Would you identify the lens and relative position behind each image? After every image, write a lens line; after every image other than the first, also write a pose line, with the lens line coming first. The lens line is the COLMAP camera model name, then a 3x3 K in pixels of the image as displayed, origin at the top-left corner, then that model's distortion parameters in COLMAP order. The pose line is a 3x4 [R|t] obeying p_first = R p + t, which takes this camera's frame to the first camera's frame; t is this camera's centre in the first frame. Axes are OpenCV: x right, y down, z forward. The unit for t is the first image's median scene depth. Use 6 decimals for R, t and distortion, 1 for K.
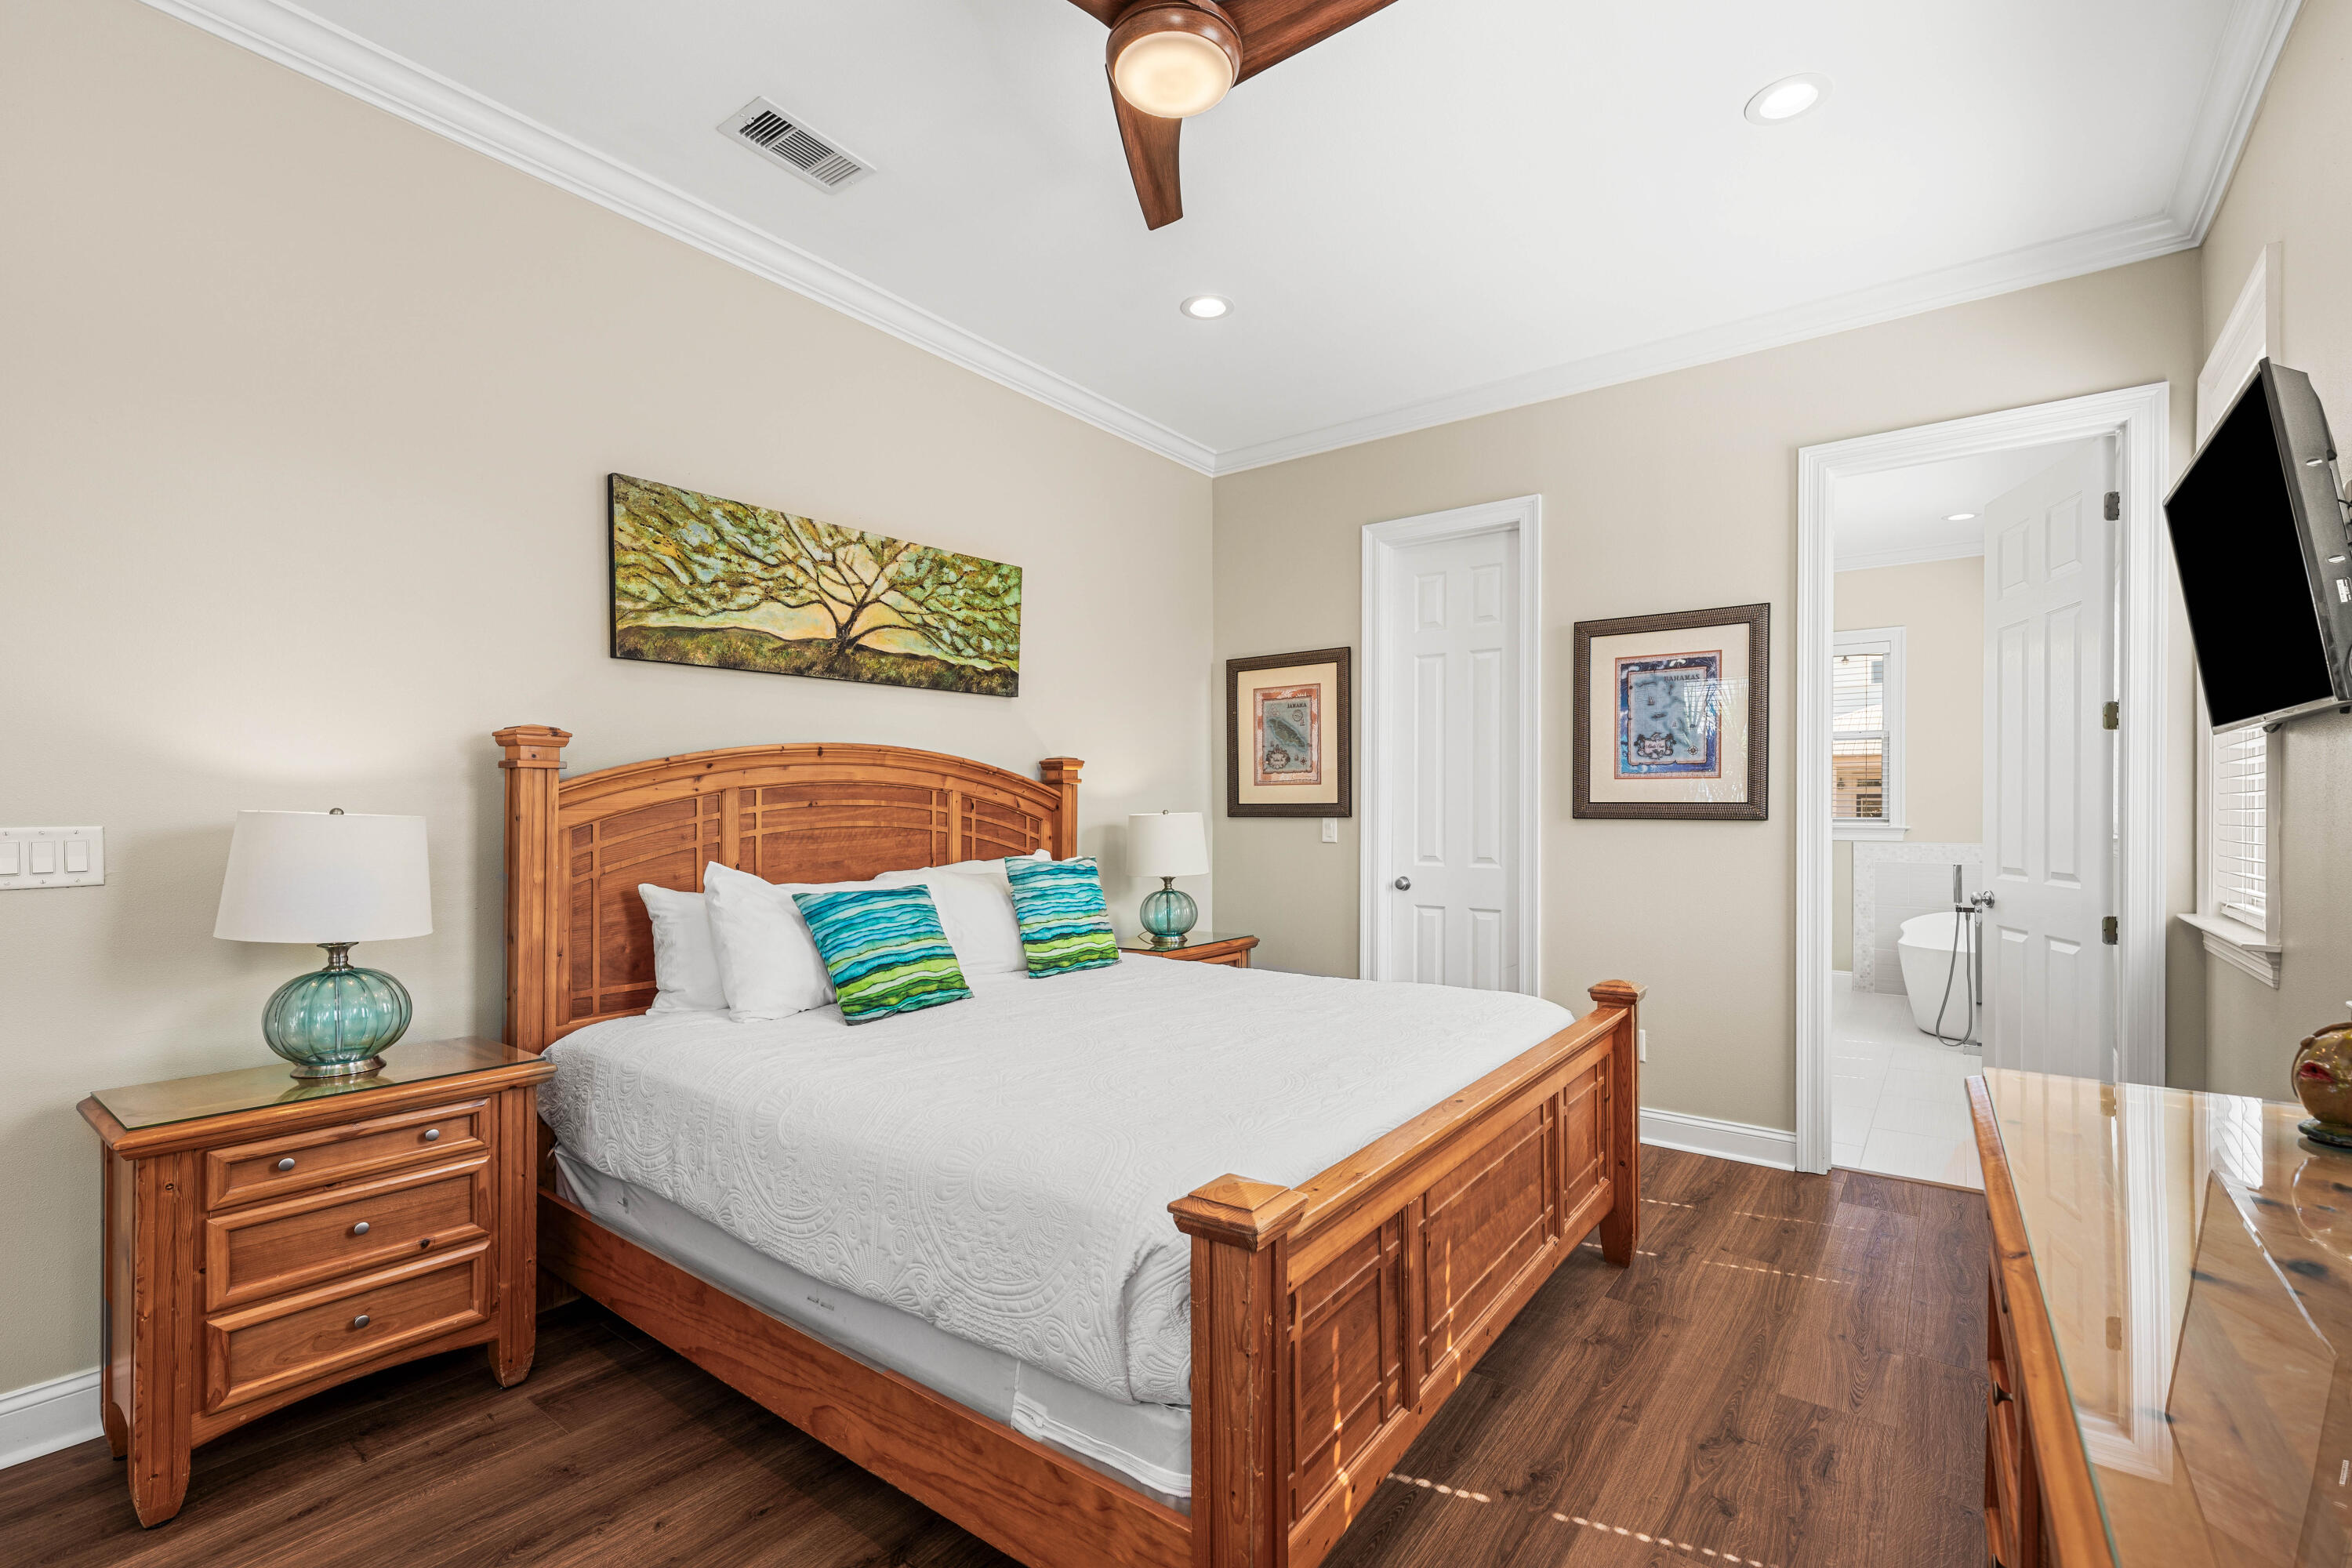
lens RADIAL K [[1020.8, 0, 1167.5], [0, 1020.8, 806.6], [0, 0, 1]] dist [-0.019297, -0.001199]
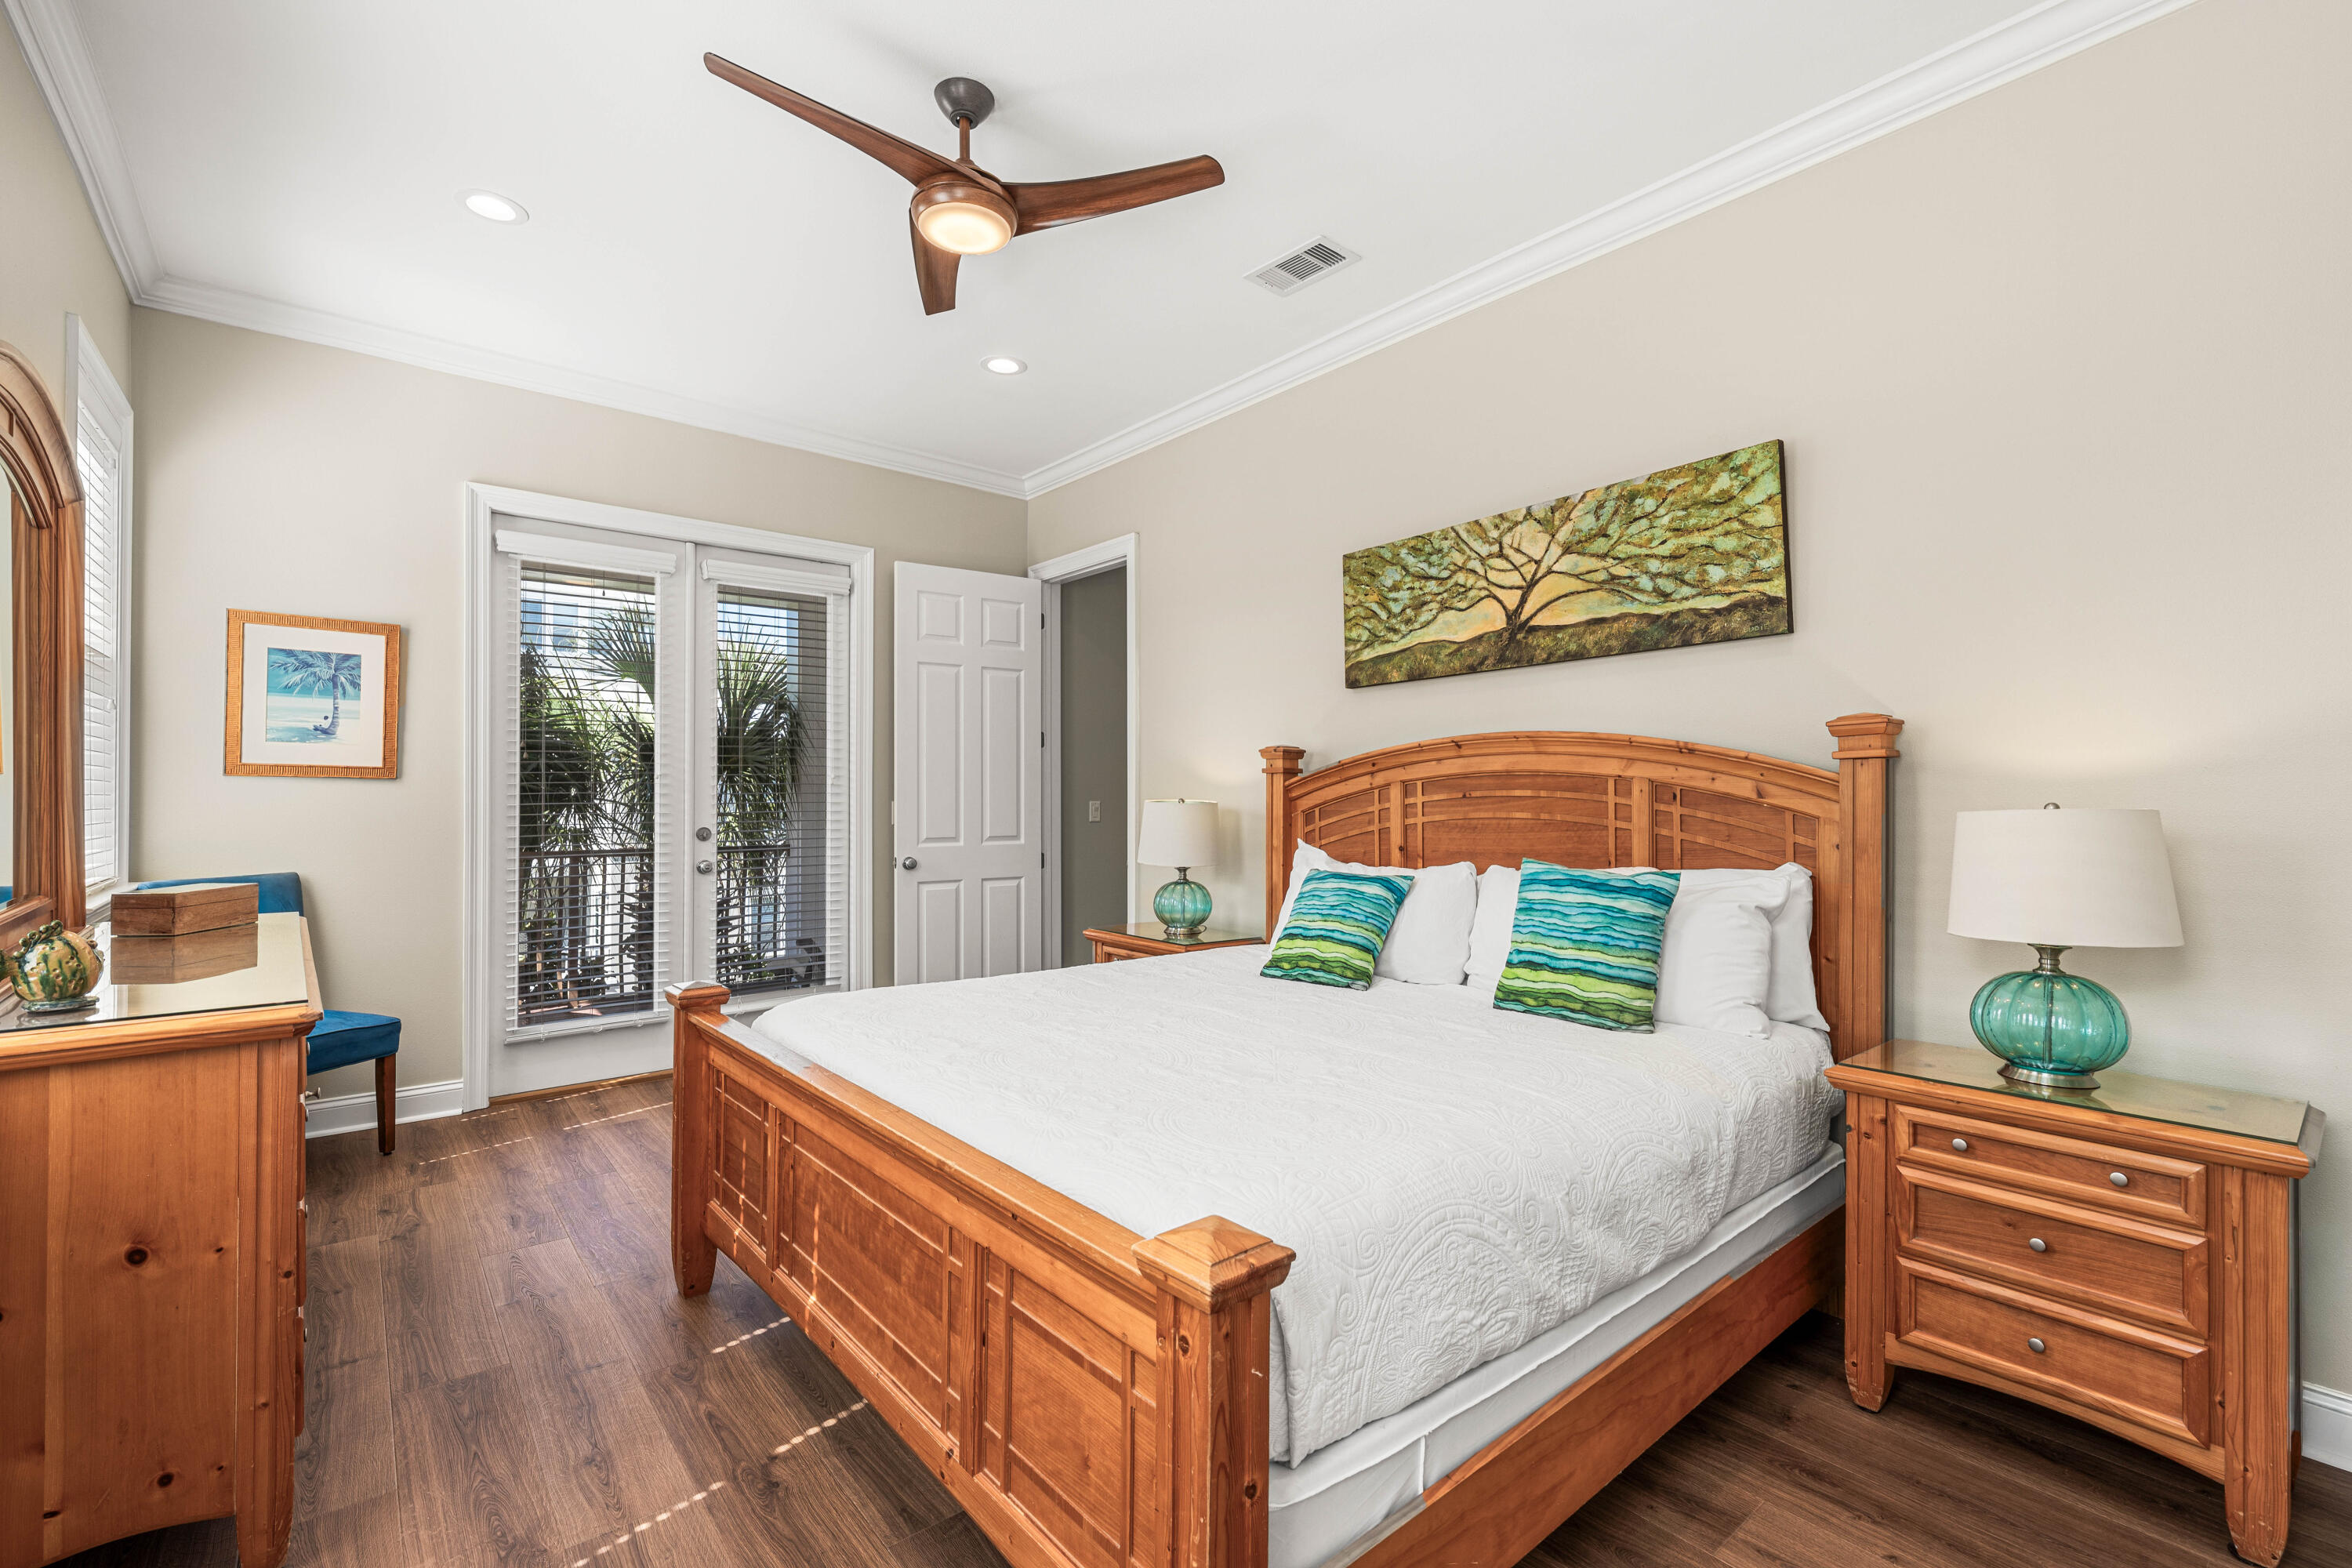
lens RADIAL K [[1020.8, 0, 1164.0], [0, 1020.8, 784.2], [0, 0, 1]] dist [-0.019297, -0.001199]
pose [[-0.248429, -0.018479, -0.968474, 0.697171], [-0.005228, 0.999829, -0.017736, 0.006143], [0.968636, 0.000657, -0.248483, 0.909662]]
